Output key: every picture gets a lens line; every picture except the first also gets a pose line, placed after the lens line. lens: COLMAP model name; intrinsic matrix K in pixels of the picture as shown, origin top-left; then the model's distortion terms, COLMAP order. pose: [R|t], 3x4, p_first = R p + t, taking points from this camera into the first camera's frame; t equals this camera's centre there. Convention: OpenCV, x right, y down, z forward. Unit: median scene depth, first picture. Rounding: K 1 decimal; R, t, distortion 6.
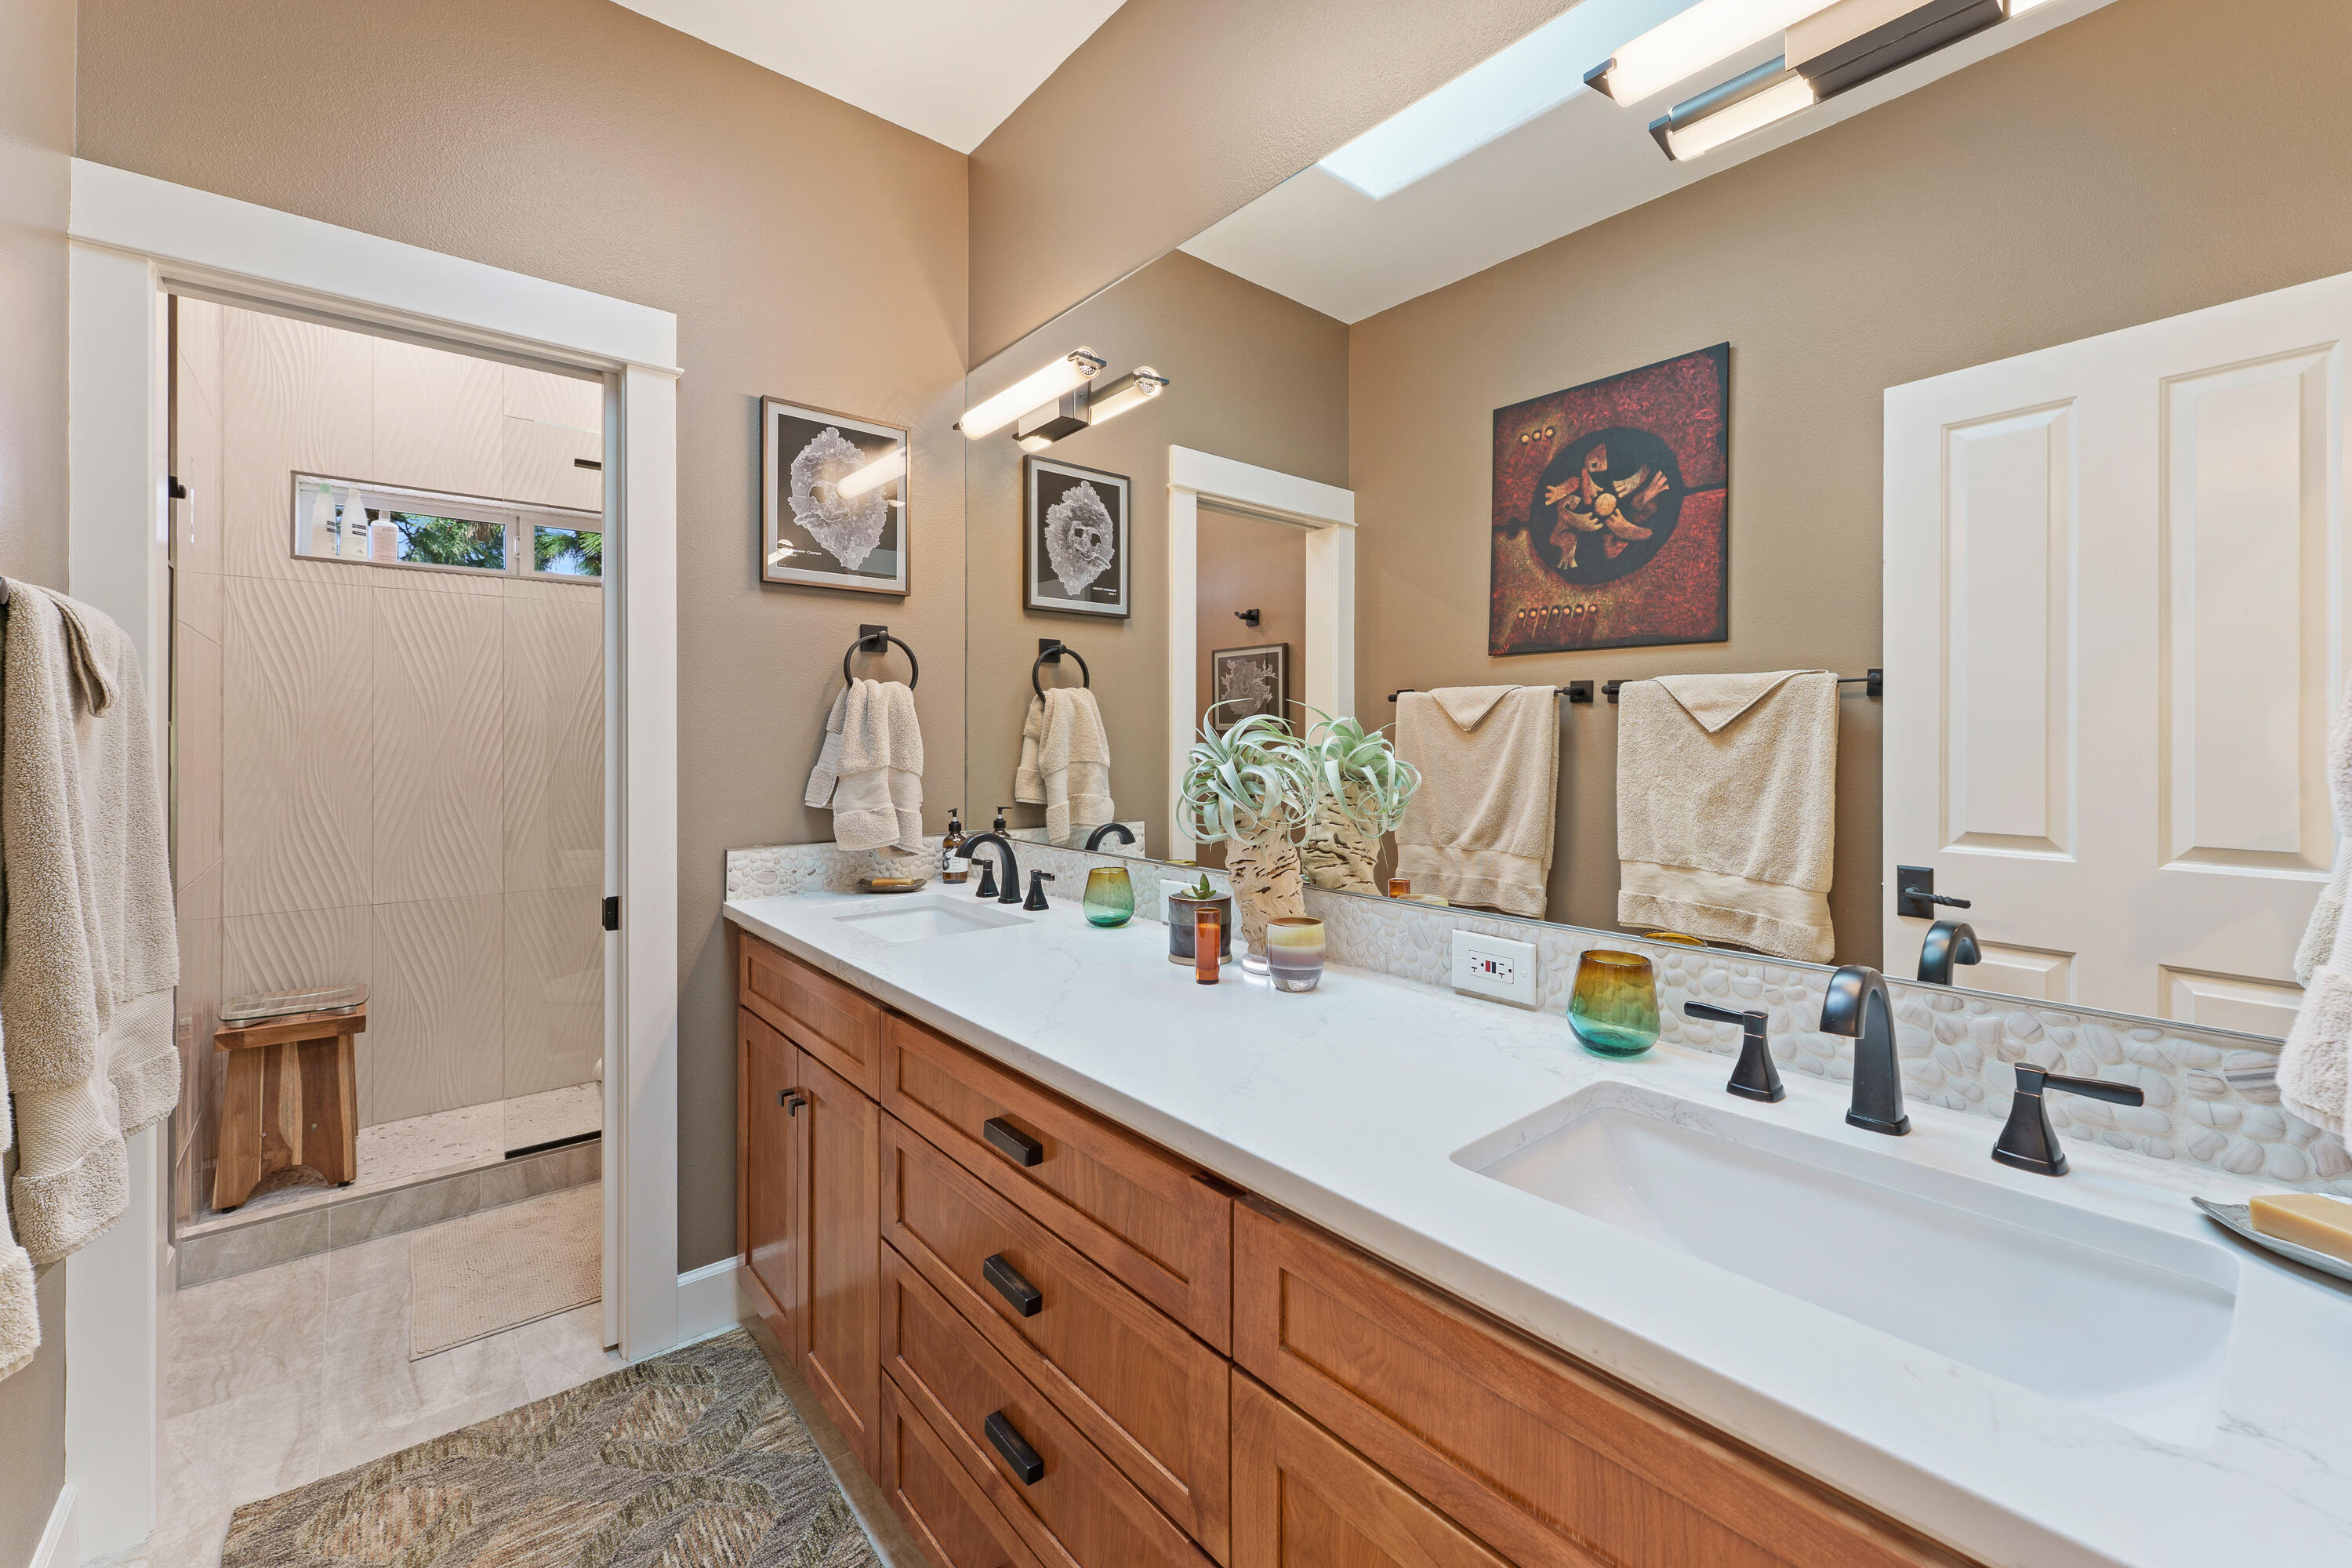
lens RADIAL K [[943.7, 0, 1182.3], [0, 943.7, 734.2], [0, 0, 1]] dist [0.000054, 0.000026]
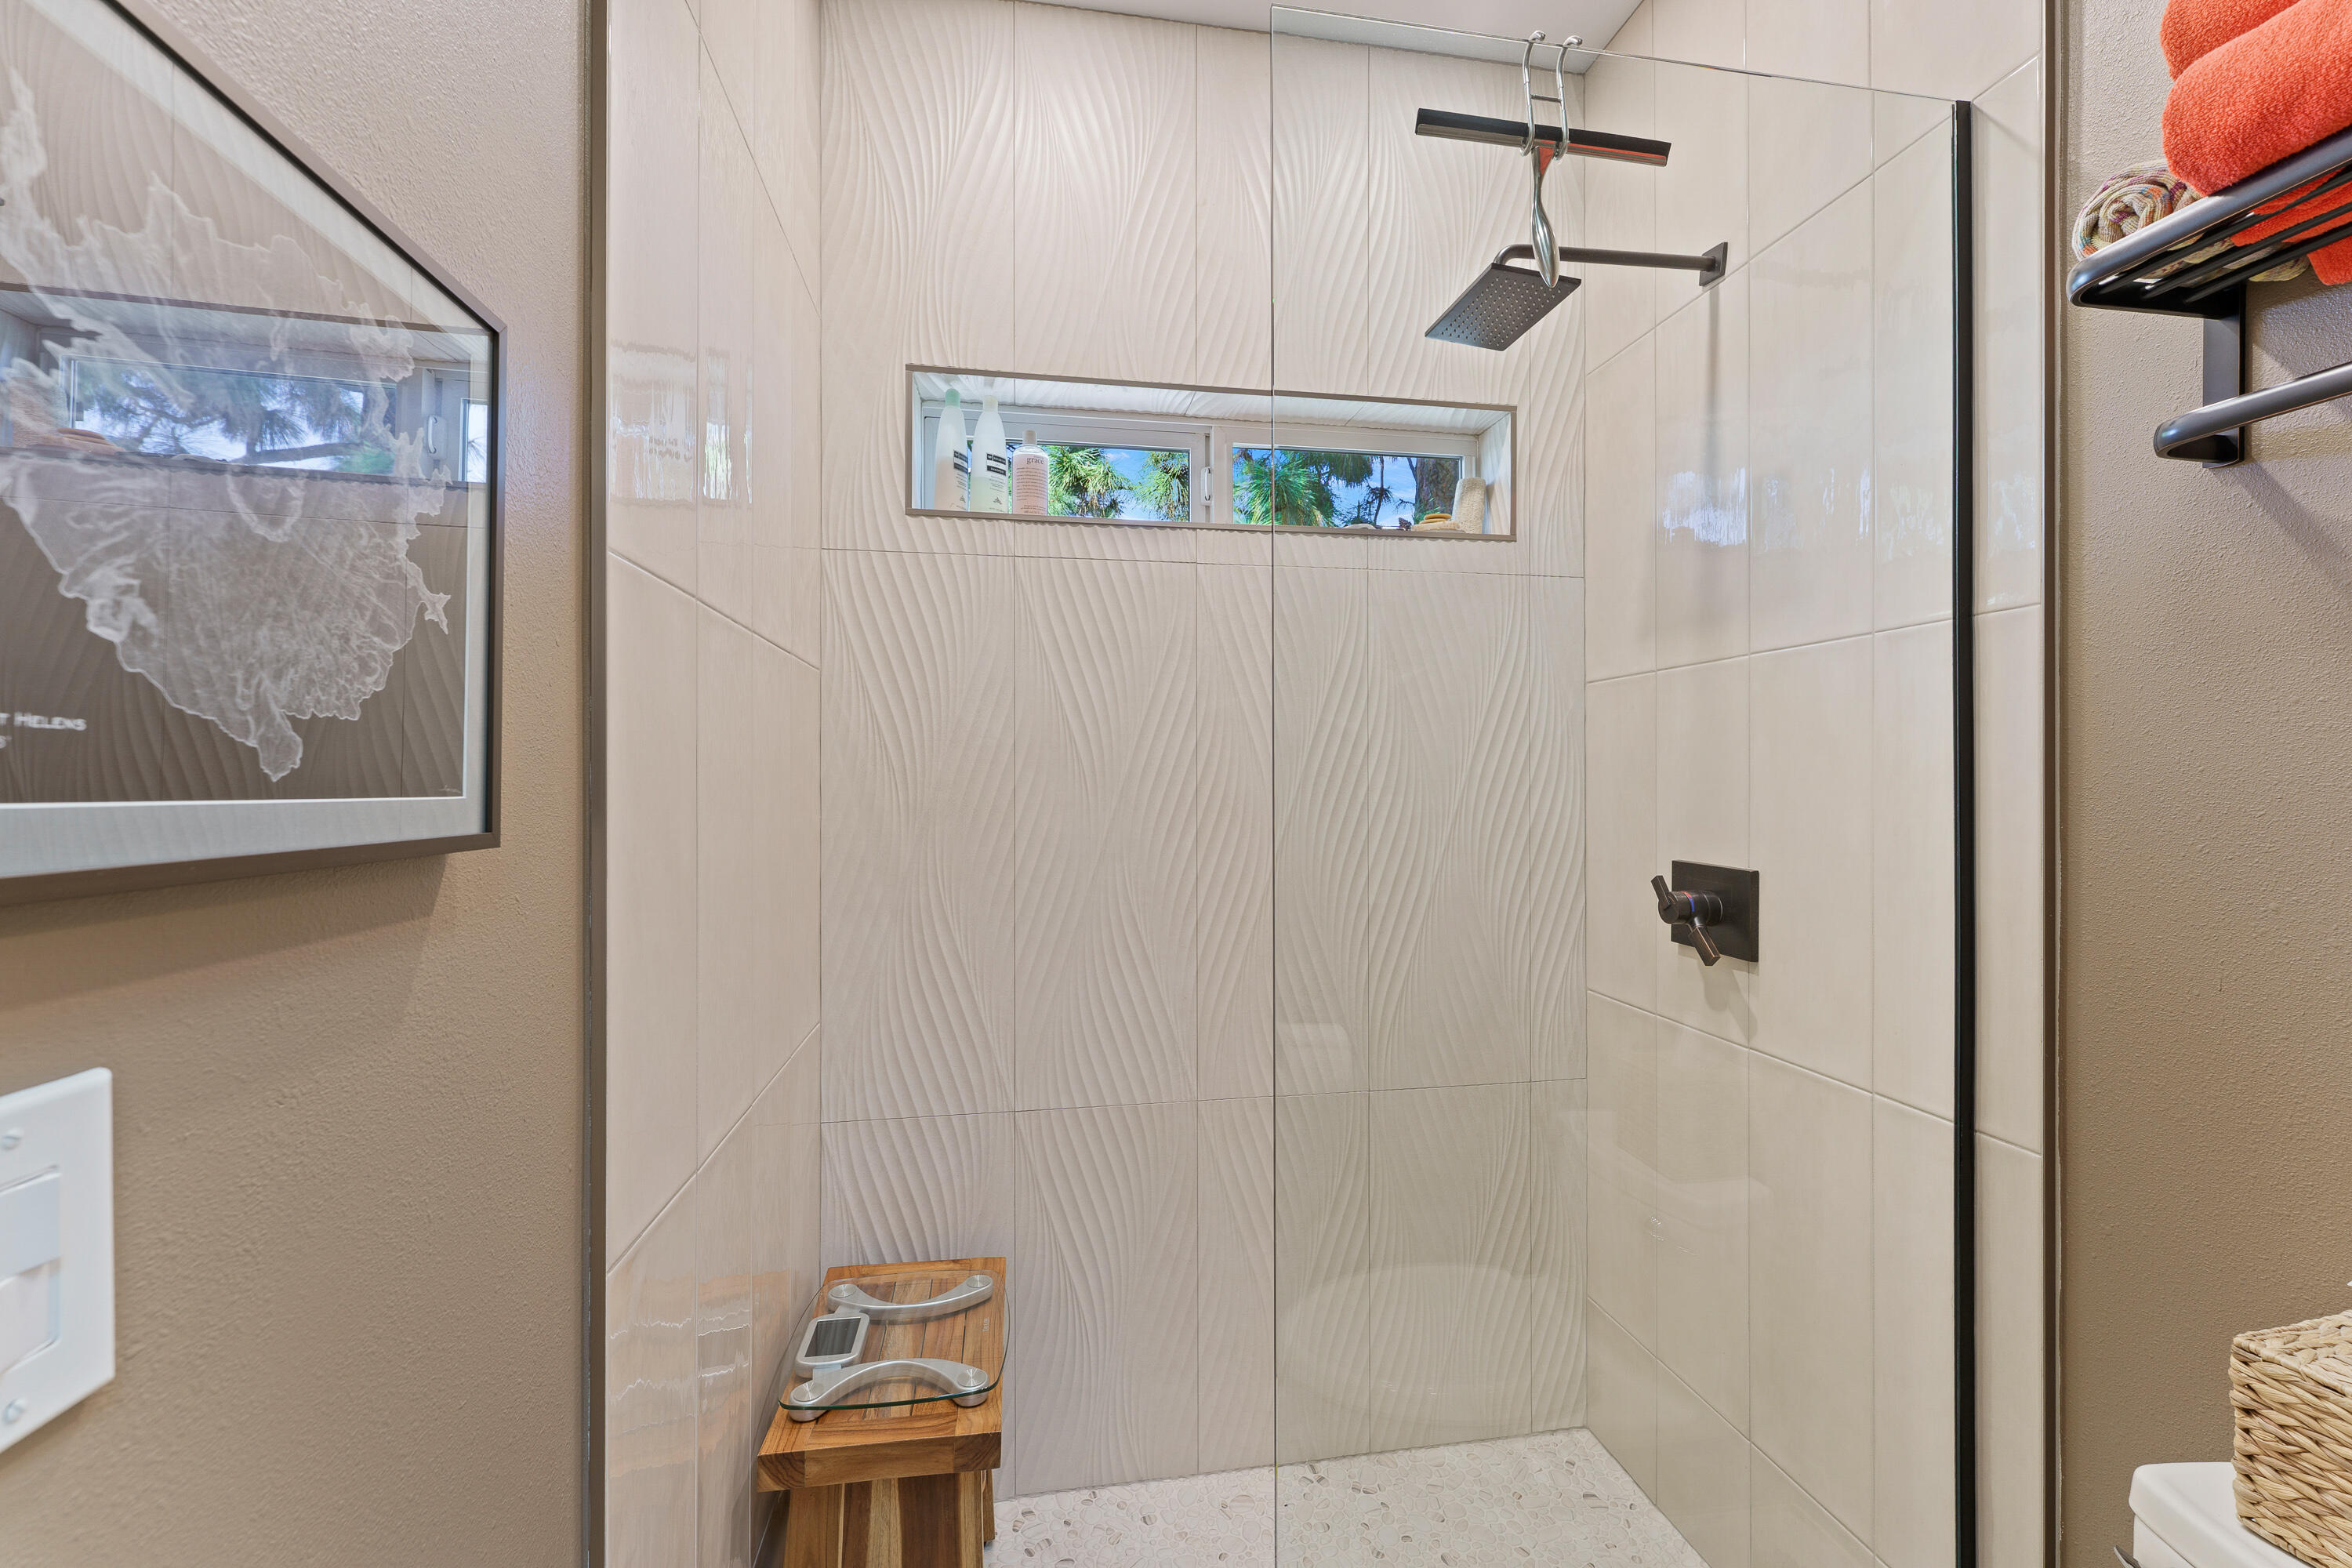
lens RADIAL K [[952.8, 0, 1182.7], [0, 952.8, 757.8], [0, 0, 1]] dist [-0.000762, -0.000375]
pose [[0.857771, -0.015053, -0.513811, -0.487841], [0.004315, 0.999747, -0.022087, -0.021237], [0.514014, 0.016728, 0.857619, 0.573849]]
